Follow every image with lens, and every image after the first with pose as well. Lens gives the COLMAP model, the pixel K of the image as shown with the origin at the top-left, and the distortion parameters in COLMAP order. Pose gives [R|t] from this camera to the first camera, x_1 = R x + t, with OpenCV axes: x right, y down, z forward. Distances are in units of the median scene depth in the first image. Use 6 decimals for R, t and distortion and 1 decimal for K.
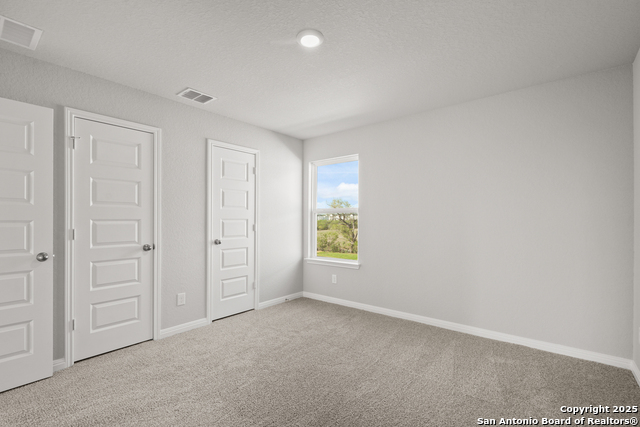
lens RADIAL K [[299.1, 0, 320.5], [0, 299.1, 216.9], [0, 0, 1]] dist [-0.011483, 0.004017]
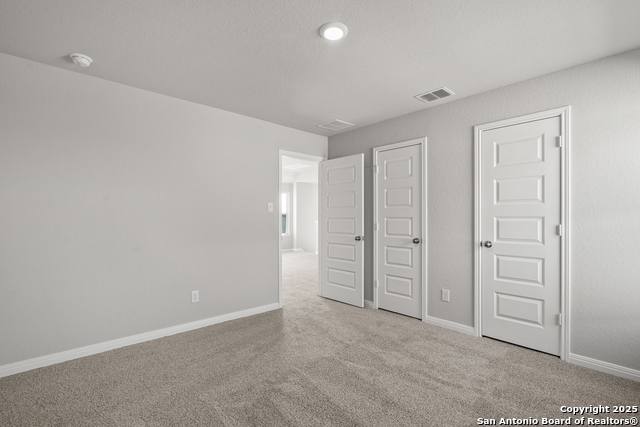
lens RADIAL K [[299.1, 0, 319.8], [0, 299.1, 215.0], [0, 0, 1]] dist [-0.011483, 0.004017]
pose [[-0.165890, -0.001650, -0.986143, 0.575939], [0.012229, 0.999918, -0.003730, -0.001115], [0.986068, -0.012679, -0.165856, 0.700629]]
